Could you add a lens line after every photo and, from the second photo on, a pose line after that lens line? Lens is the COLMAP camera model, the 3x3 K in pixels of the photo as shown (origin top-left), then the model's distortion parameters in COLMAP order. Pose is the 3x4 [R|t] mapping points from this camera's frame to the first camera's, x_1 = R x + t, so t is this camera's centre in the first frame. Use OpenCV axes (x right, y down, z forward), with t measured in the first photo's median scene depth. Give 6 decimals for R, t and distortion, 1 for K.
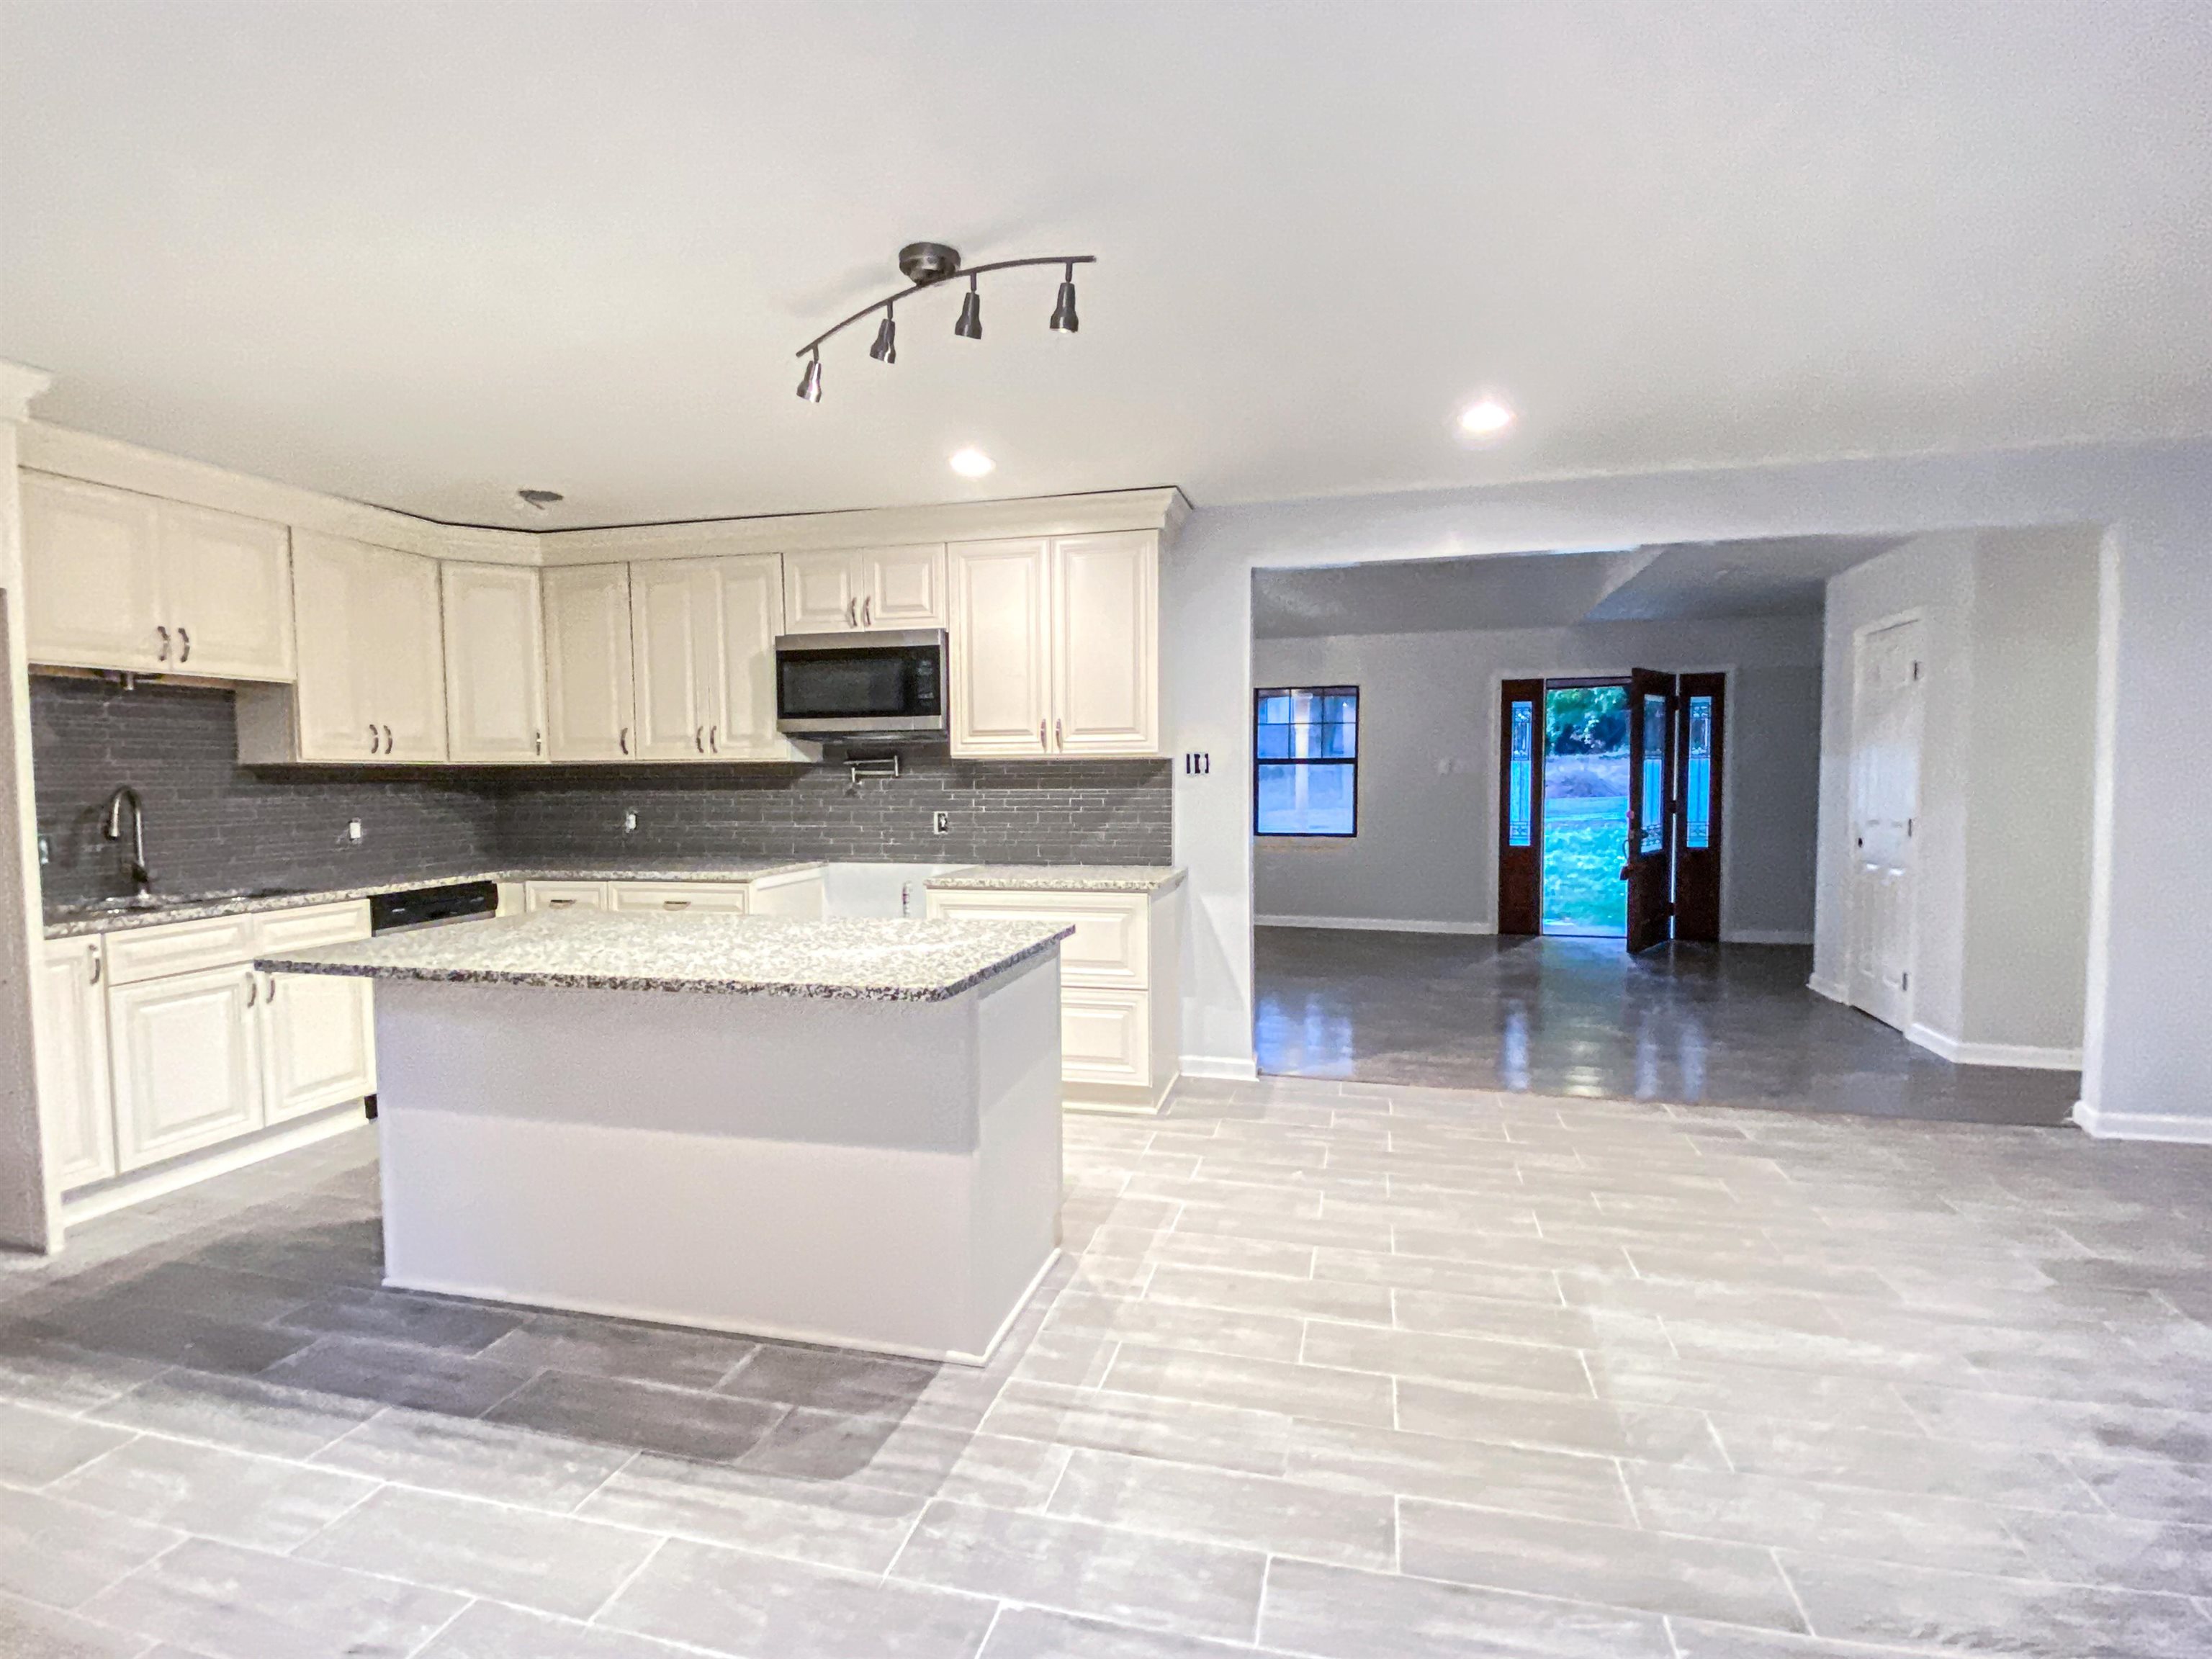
lens RADIAL K [[1087.2, 0, 1096.1], [0, 1087.2, 835.6], [0, 0, 1]] dist [0.002135, -0.012612]
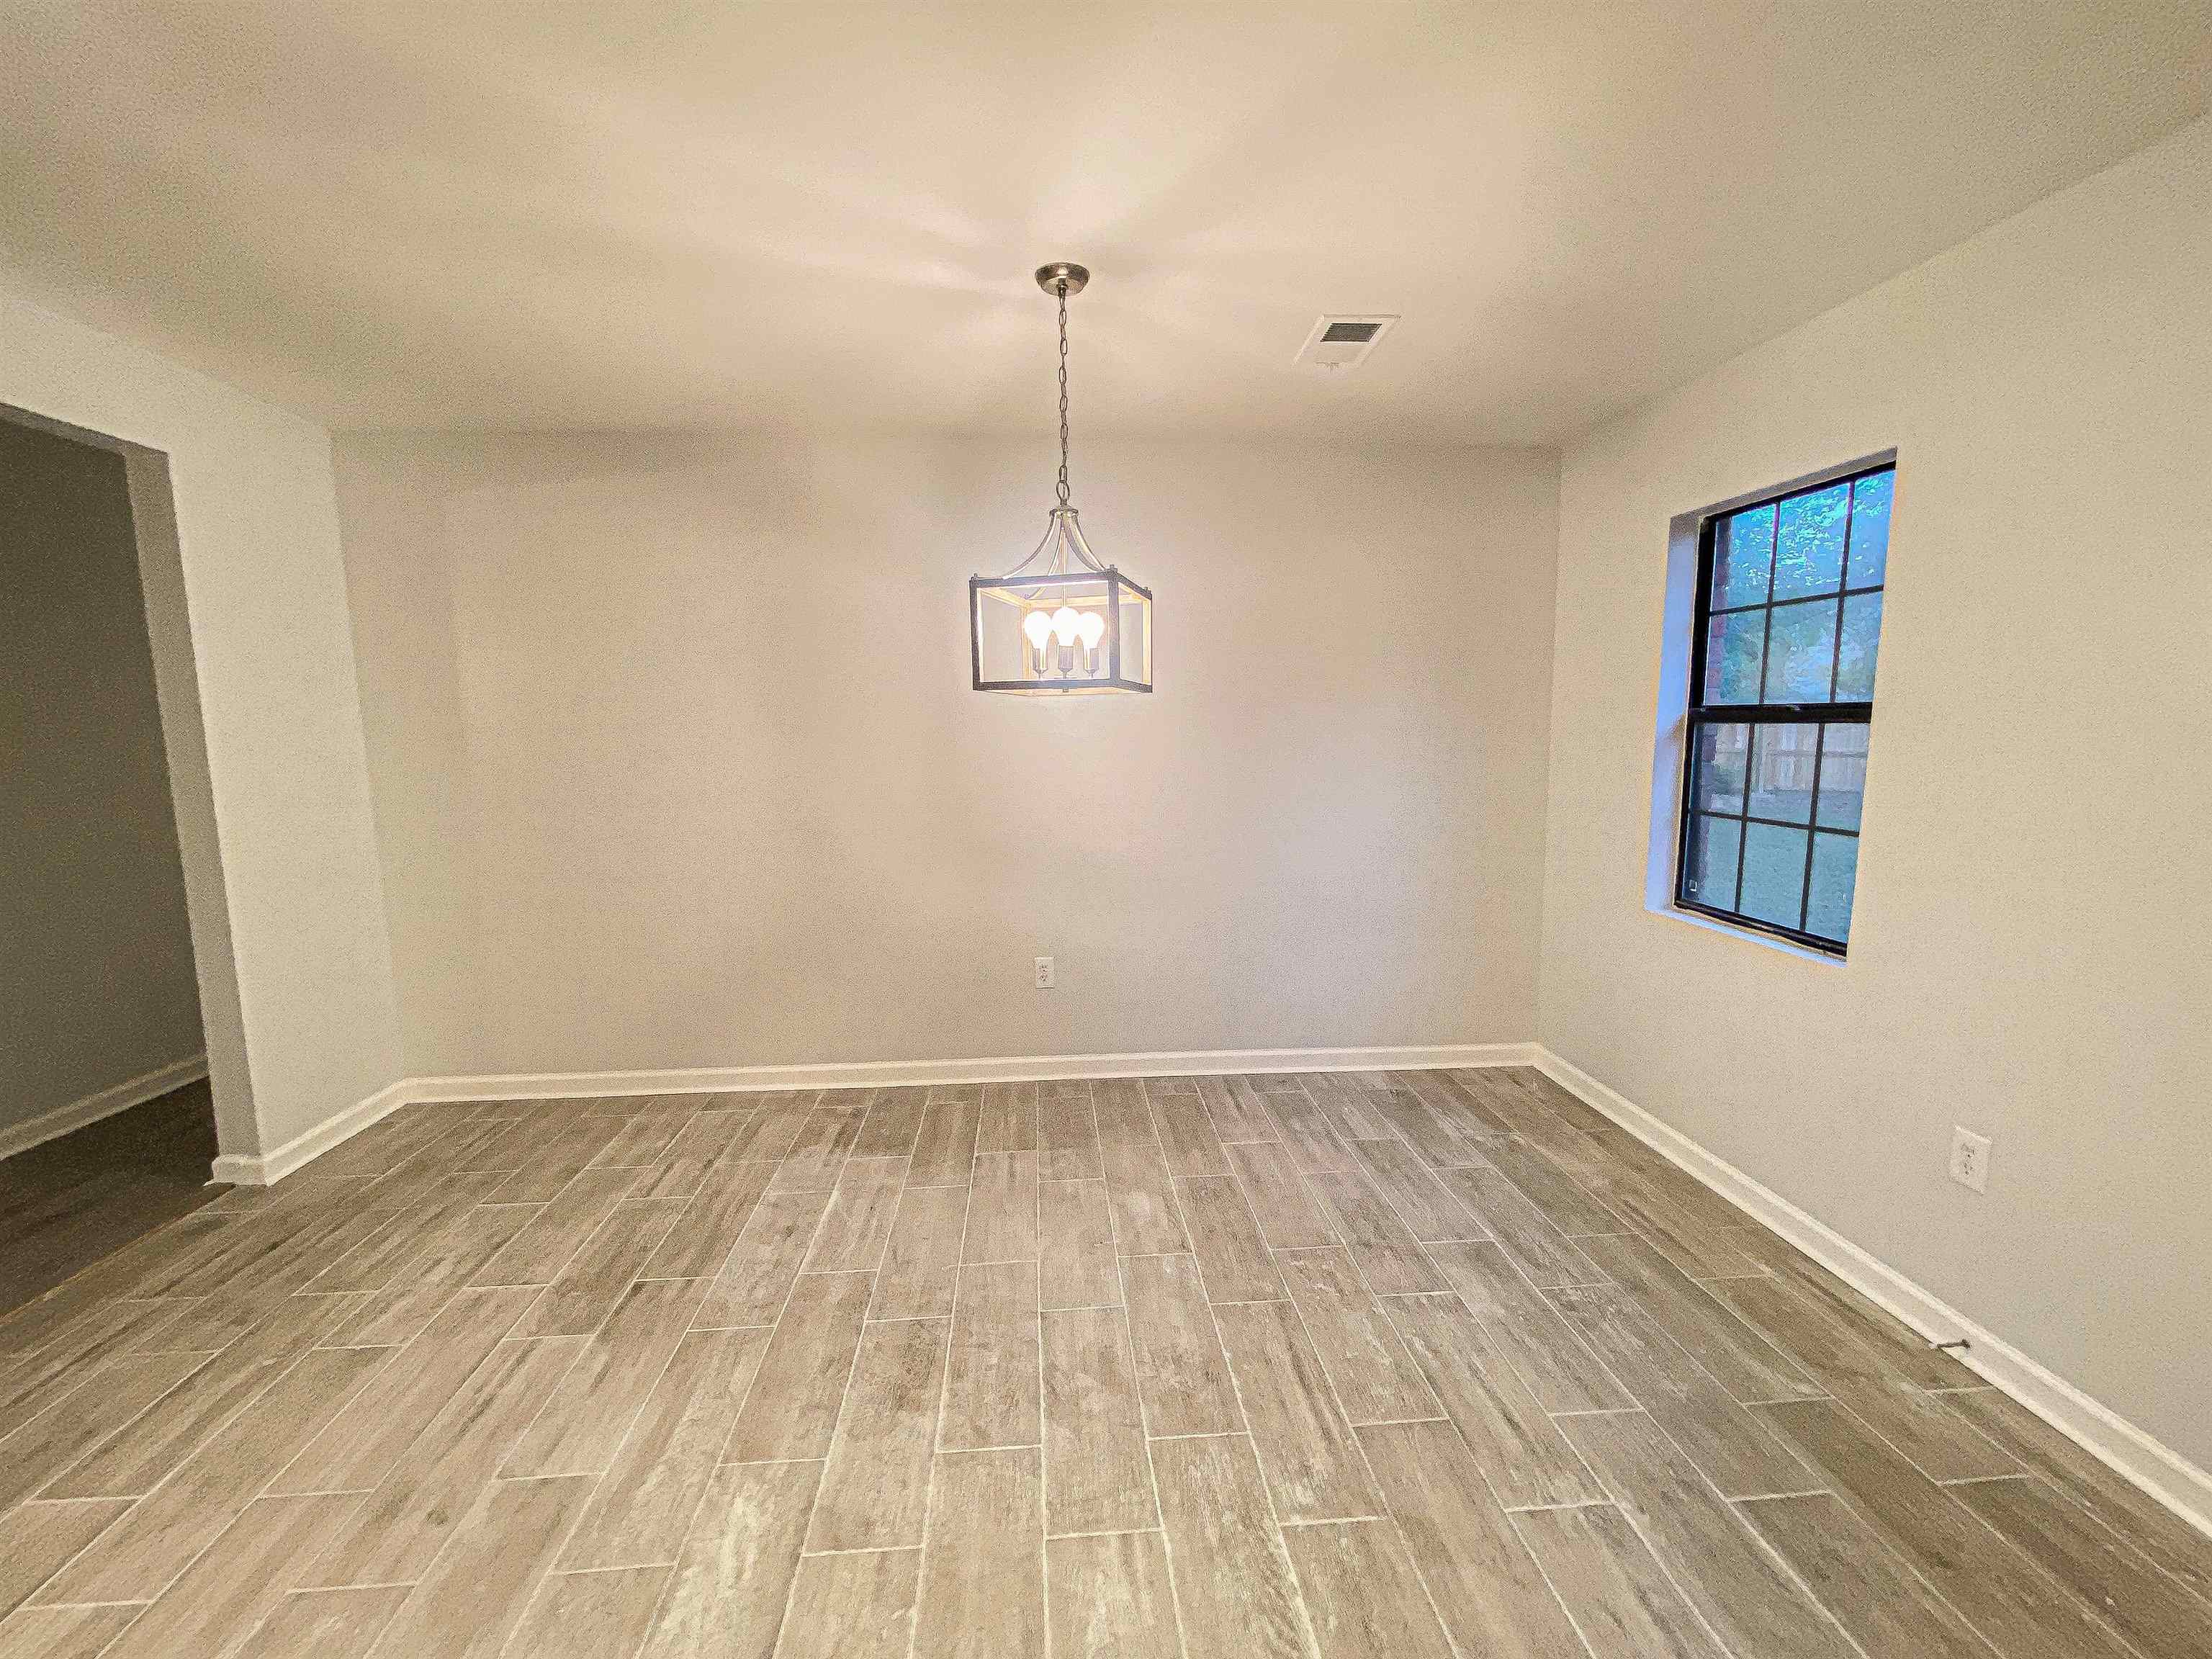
lens RADIAL K [[891.6, 0, 1107.7], [0, 891.6, 834.7], [0, 0, 1]] dist [0.013489, -0.012889]
pose [[-0.324757, -0.101311, 0.940356, 0.051890], [0.063503, 0.989667, 0.128554, -0.047501], [-0.943663, 0.101464, -0.314968, 0.510759]]
